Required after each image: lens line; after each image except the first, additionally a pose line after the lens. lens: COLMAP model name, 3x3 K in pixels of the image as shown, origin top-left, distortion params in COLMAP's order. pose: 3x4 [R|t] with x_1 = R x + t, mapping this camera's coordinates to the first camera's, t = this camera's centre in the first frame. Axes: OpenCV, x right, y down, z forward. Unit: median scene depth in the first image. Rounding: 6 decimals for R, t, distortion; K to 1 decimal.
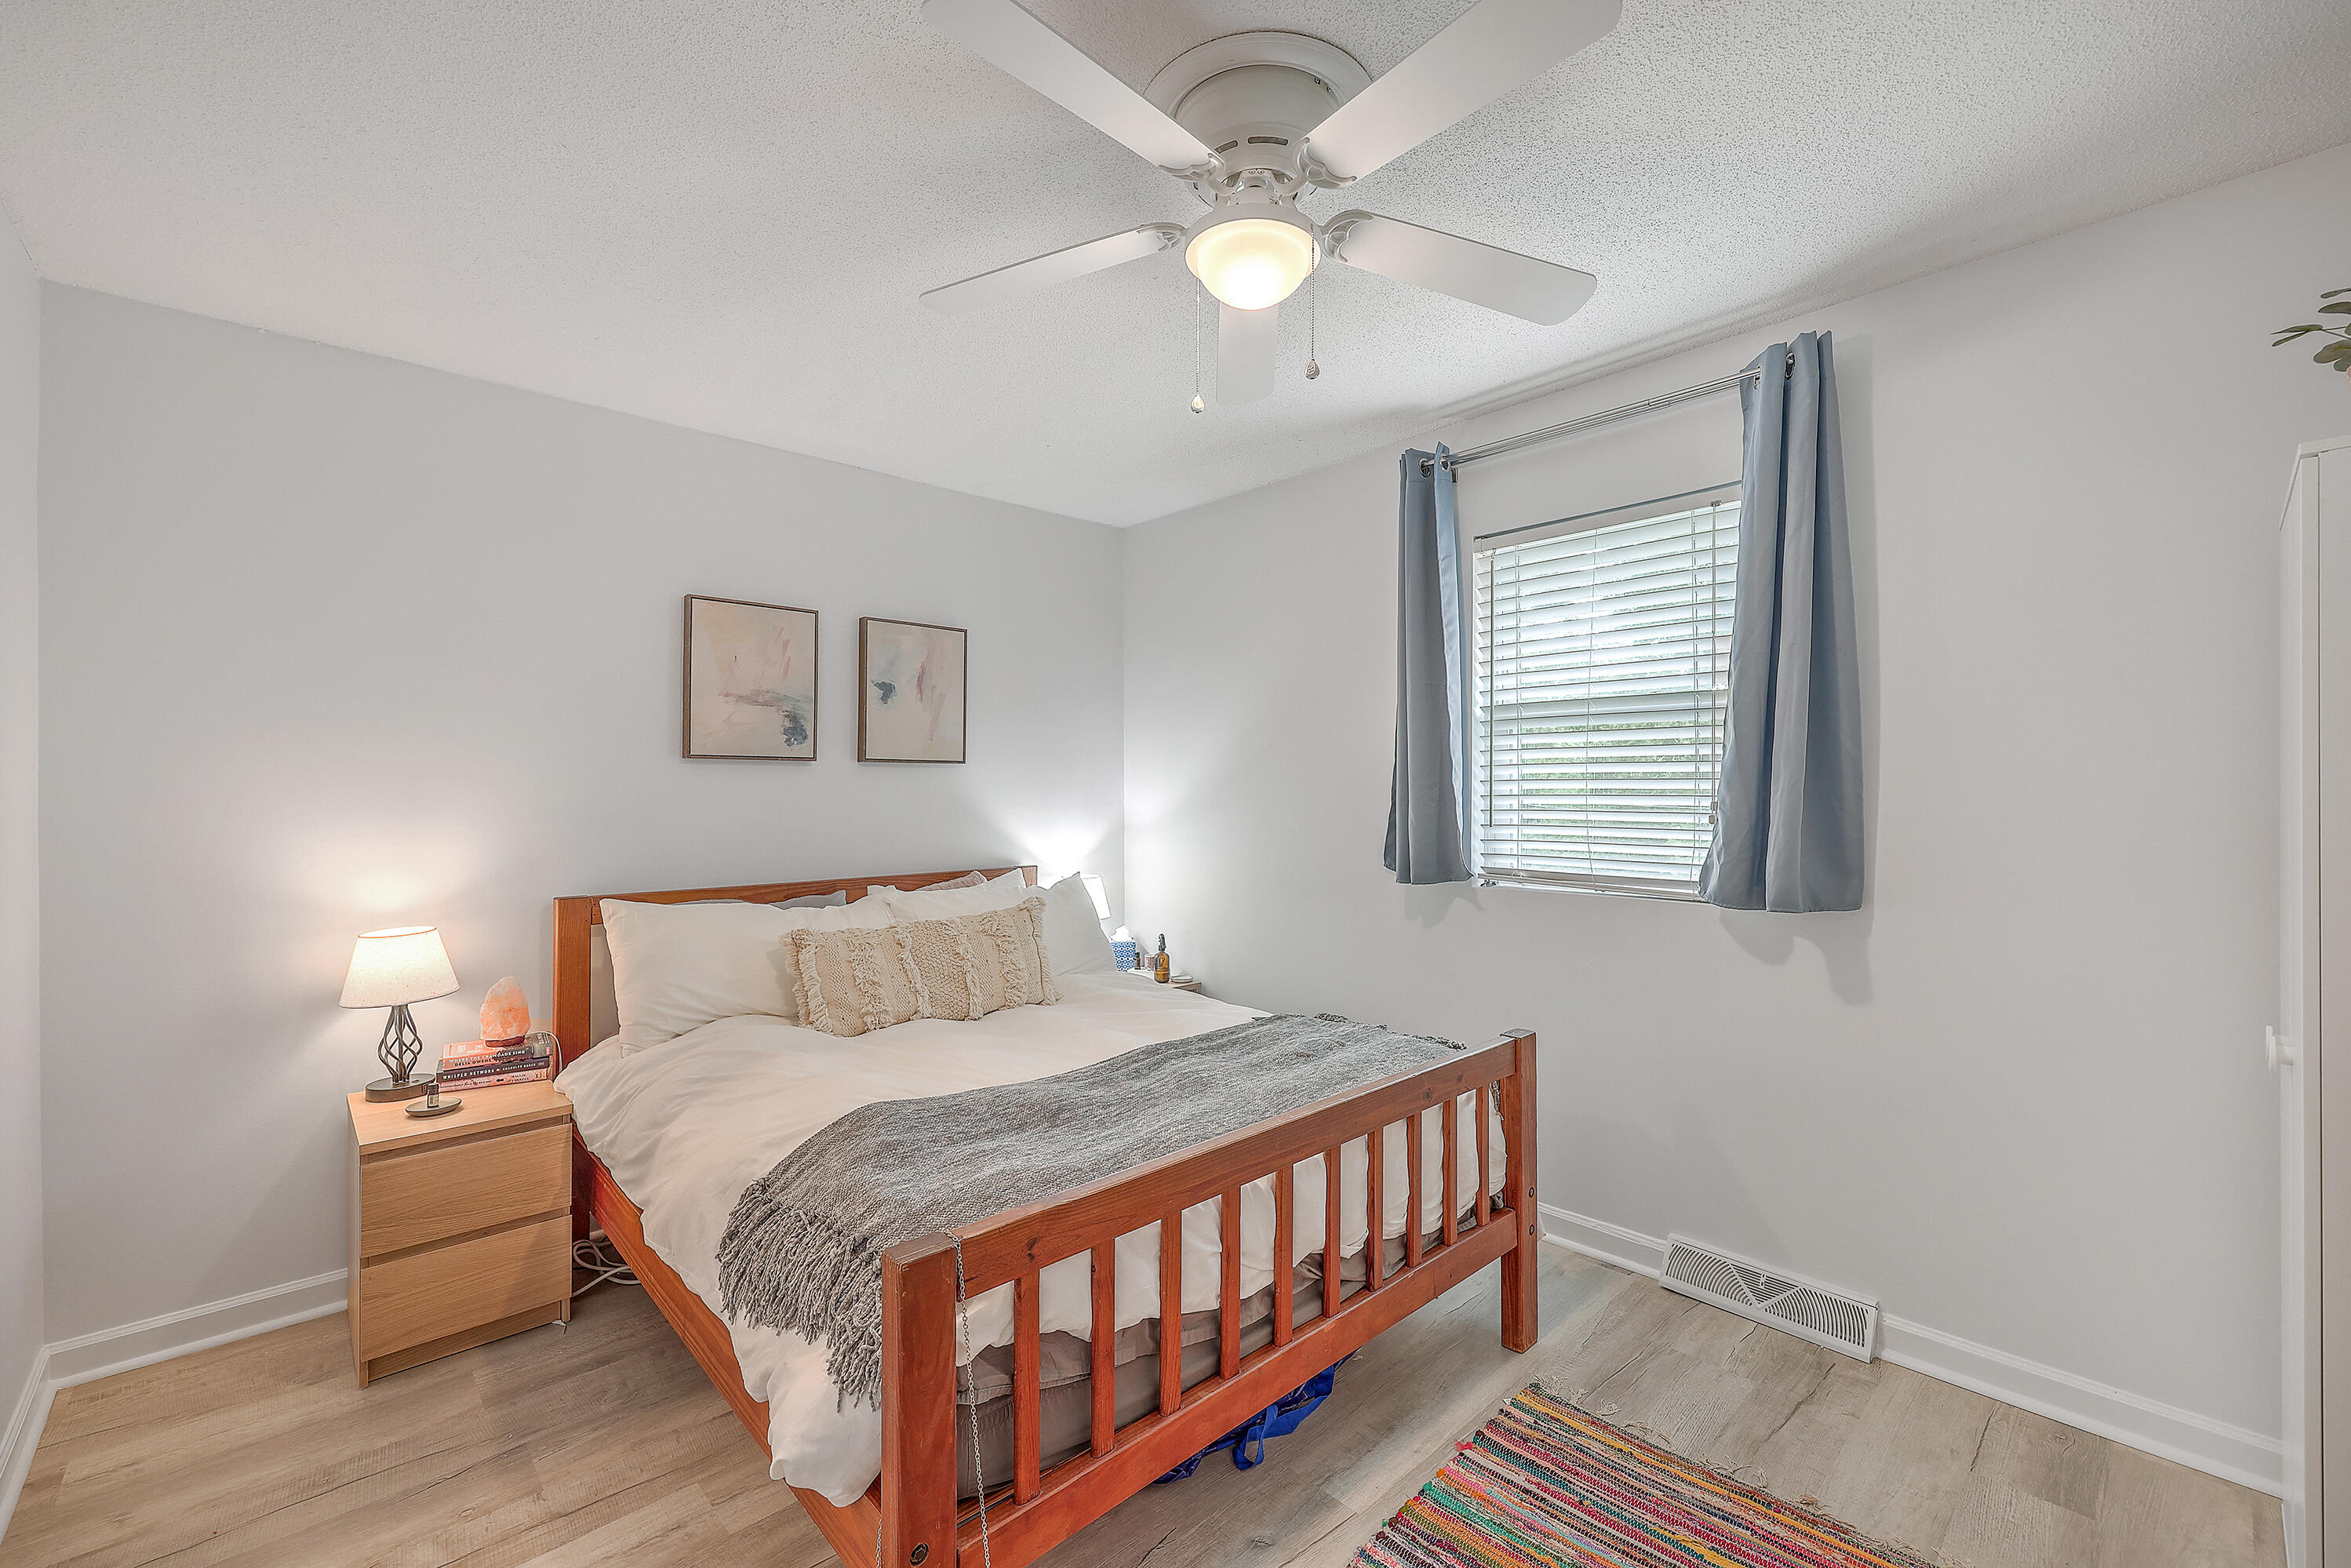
lens RADIAL K [[970.6, 0, 1176.3], [0, 970.6, 785.4], [0, 0, 1]] dist [0.006954, 0.000409]
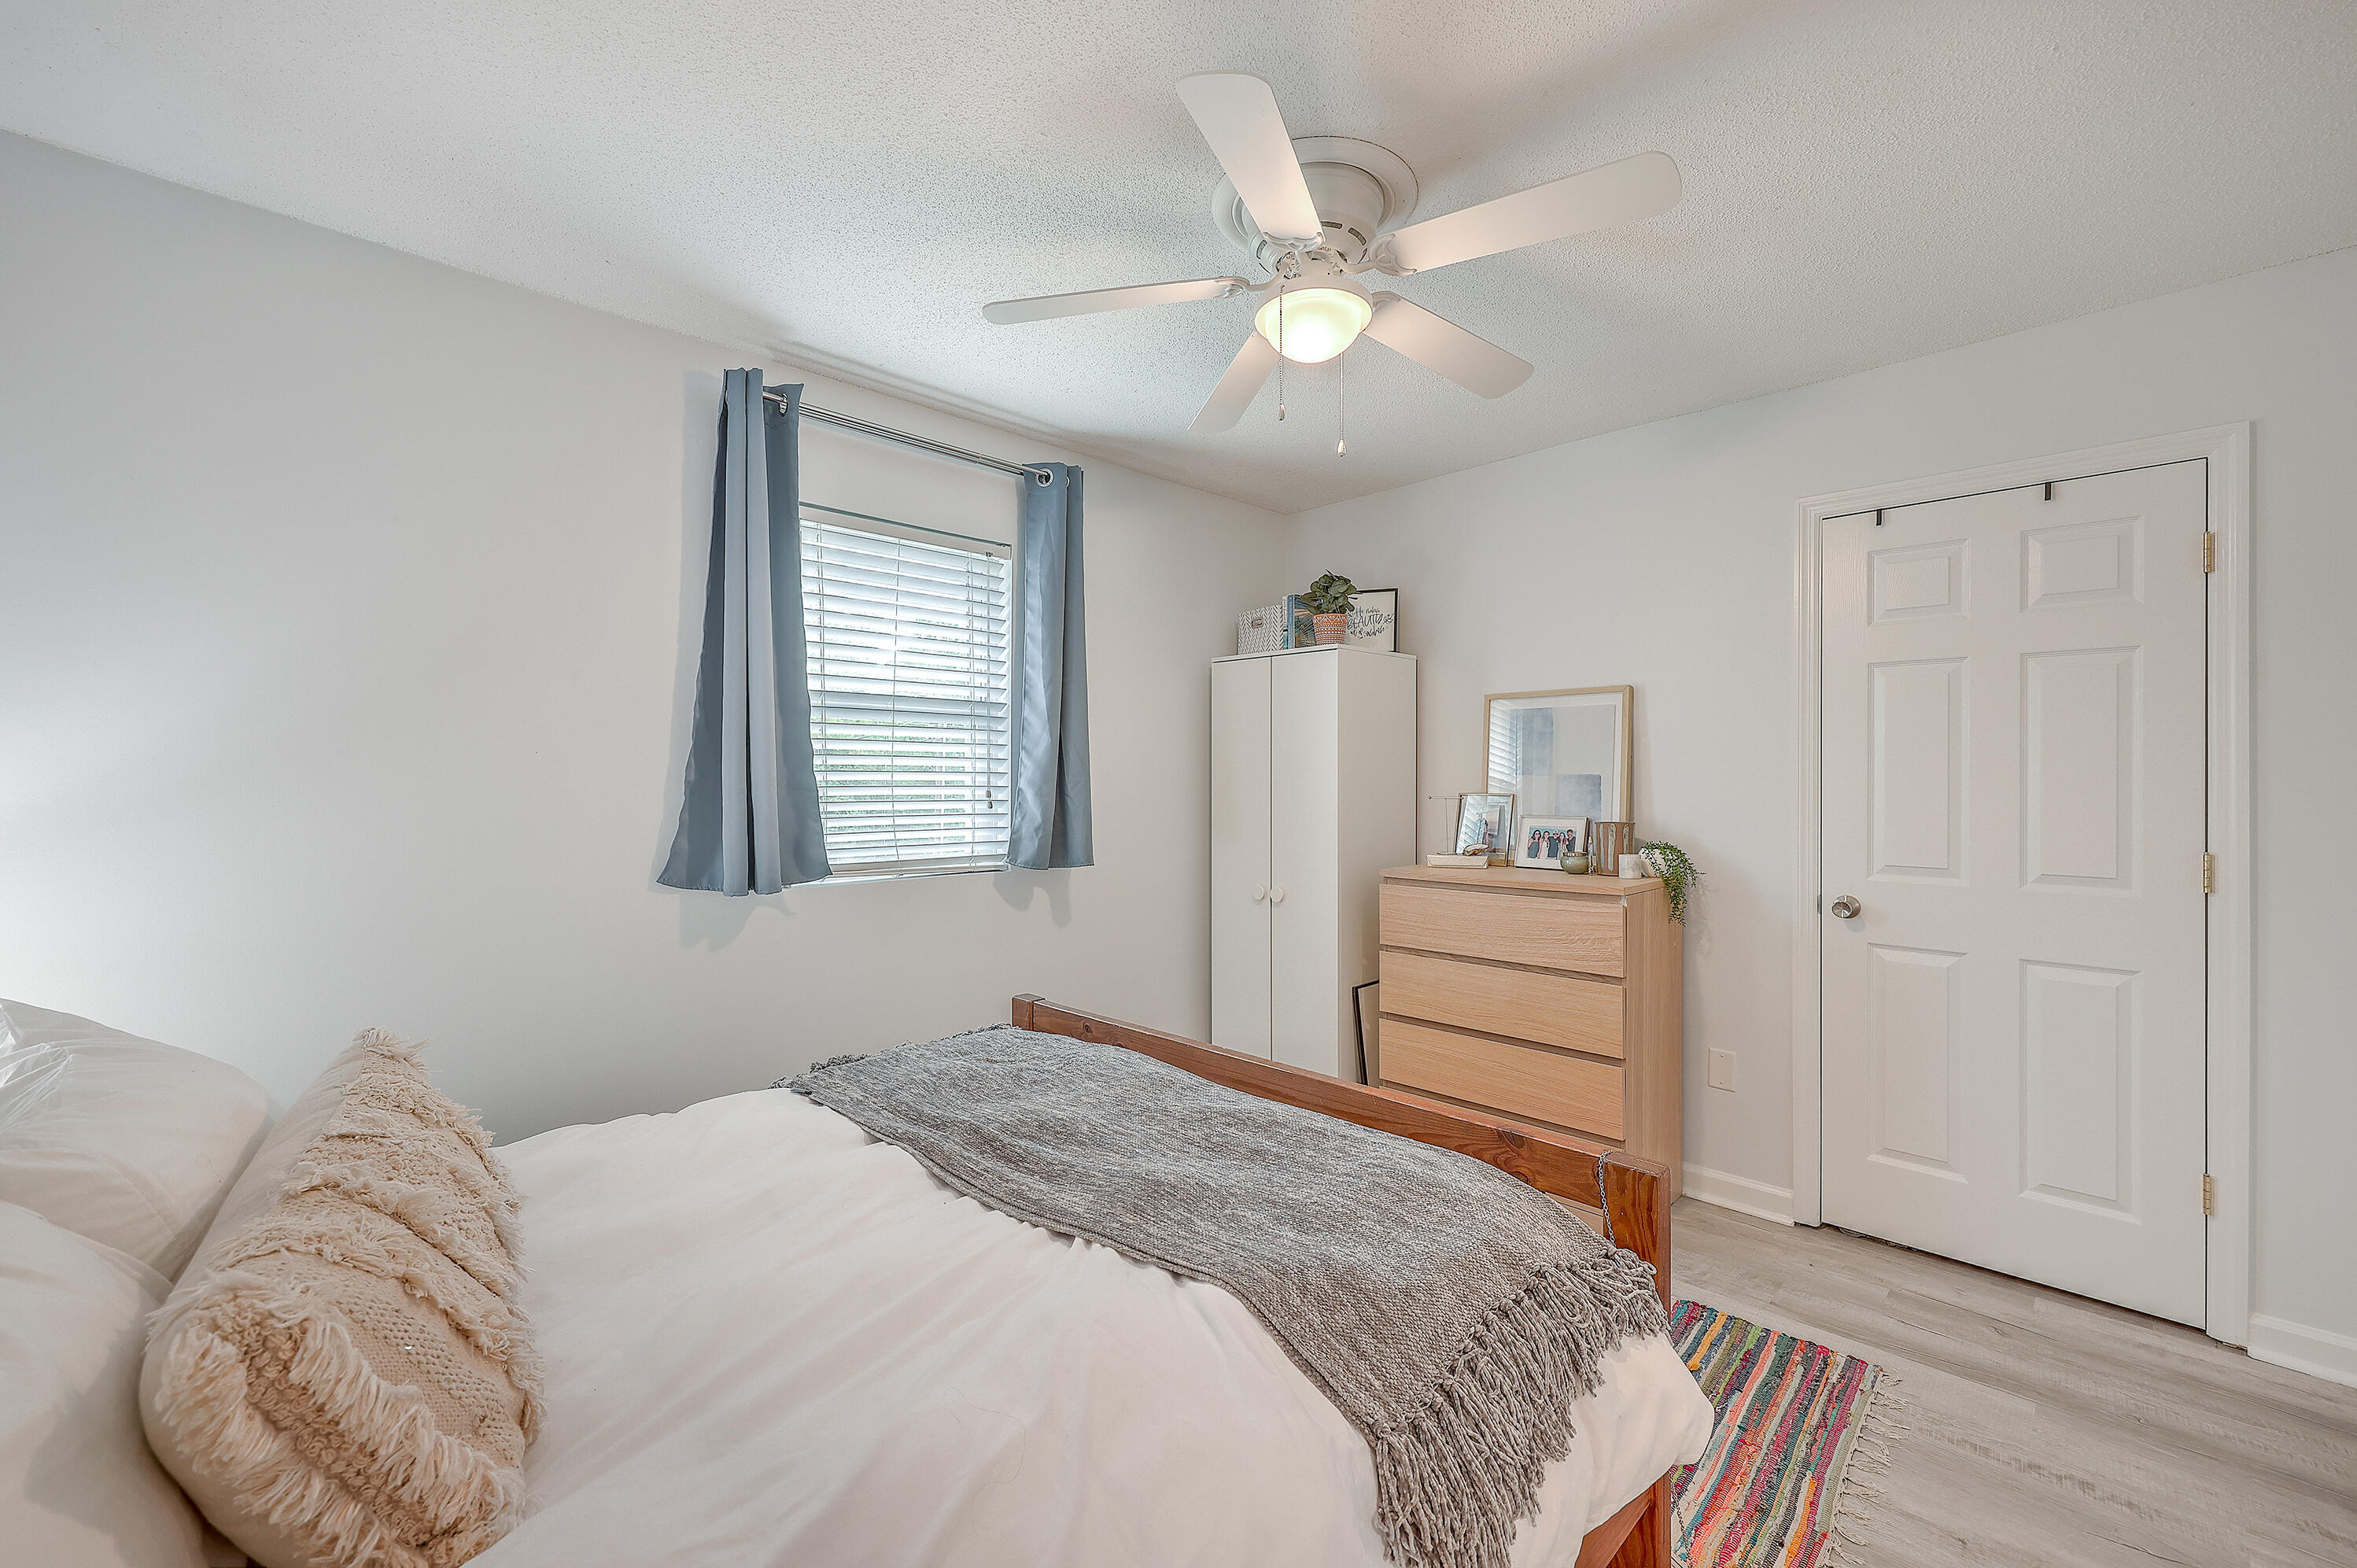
lens RADIAL K [[973.2, 0, 1179.2], [0, 973.2, 778.5], [0, 0, 1]] dist [0.006954, 0.000409]
pose [[-0.046394, -0.001517, 0.998922, -0.677516], [-0.004126, 0.999991, 0.001326, -0.001307], [-0.998915, -0.004060, -0.046400, 0.761743]]
